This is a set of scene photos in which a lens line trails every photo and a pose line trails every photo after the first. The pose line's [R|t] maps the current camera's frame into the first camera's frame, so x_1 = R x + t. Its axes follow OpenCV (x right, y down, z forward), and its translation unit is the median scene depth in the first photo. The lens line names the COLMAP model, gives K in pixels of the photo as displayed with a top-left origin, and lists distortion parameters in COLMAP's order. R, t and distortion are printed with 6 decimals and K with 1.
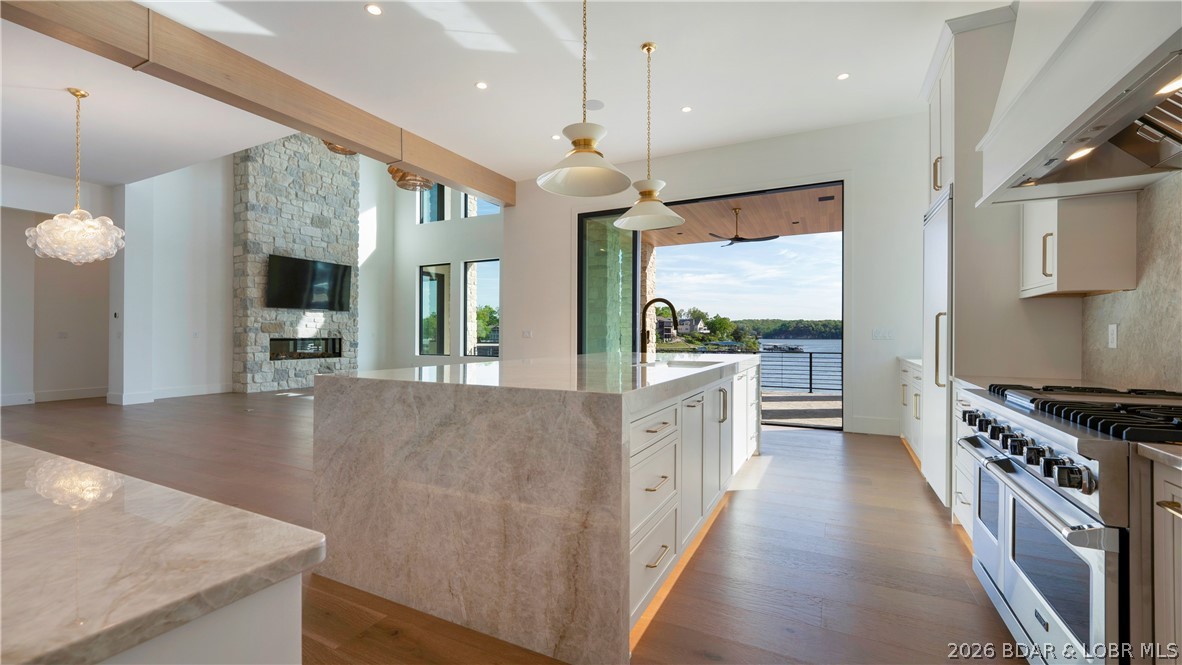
lens RADIAL K [[492.5, 0, 588.0], [0, 492.5, 331.2], [0, 0, 1]] dist [-0.013456, -0.000146]
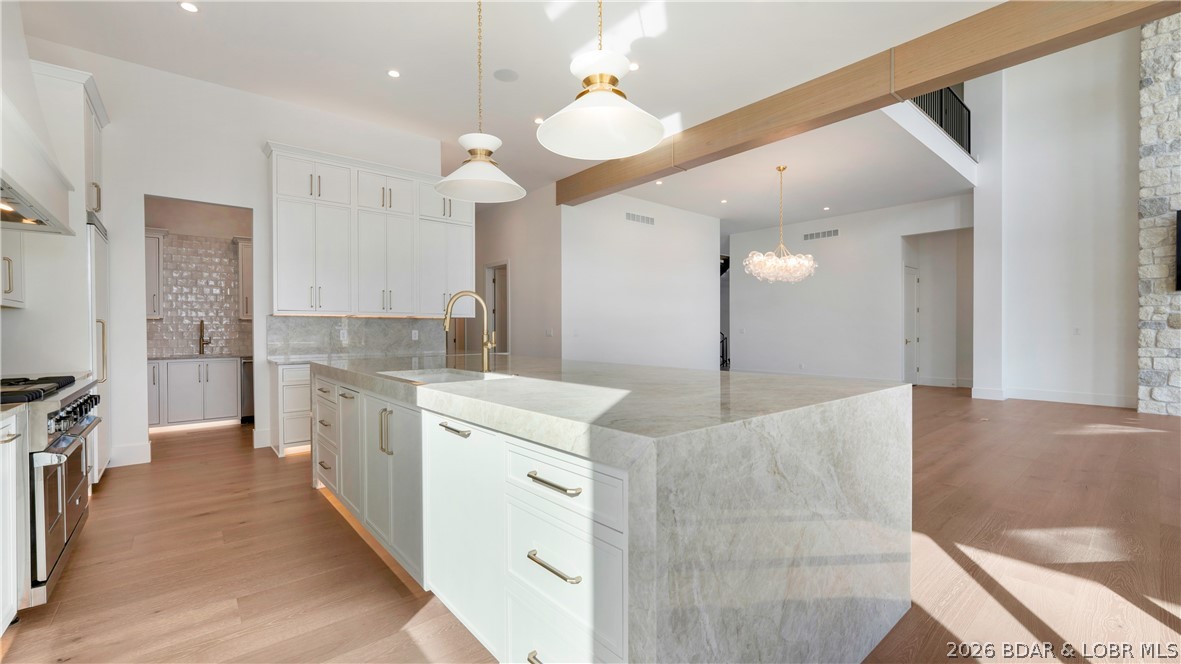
lens RADIAL K [[485.4, 0, 583.6], [0, 485.4, 332.5], [0, 0, 1]] dist [-0.008551, 0.004949]
pose [[-0.398898, 0.006453, -0.916973, 0.263778], [0.008301, 0.999960, 0.003426, -0.000749], [0.916958, -0.006245, -0.398935, 0.497252]]
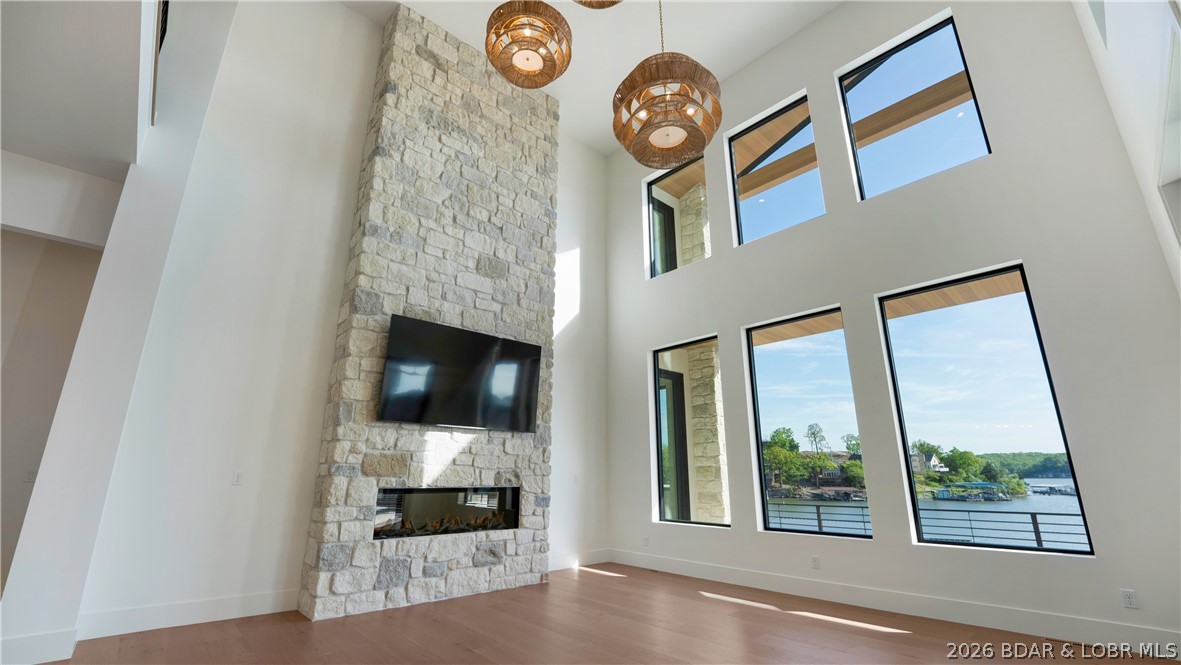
lens RADIAL K [[491.9, 0, 583.8], [0, 491.9, 331.0], [0, 0, 1]] dist [-0.027637, 0.000382]
pose [[0.931893, -0.099160, -0.348917, -0.280273], [-0.000430, 0.961607, -0.274430, -0.002271], [0.362734, 0.255889, 0.896072, 0.595503]]
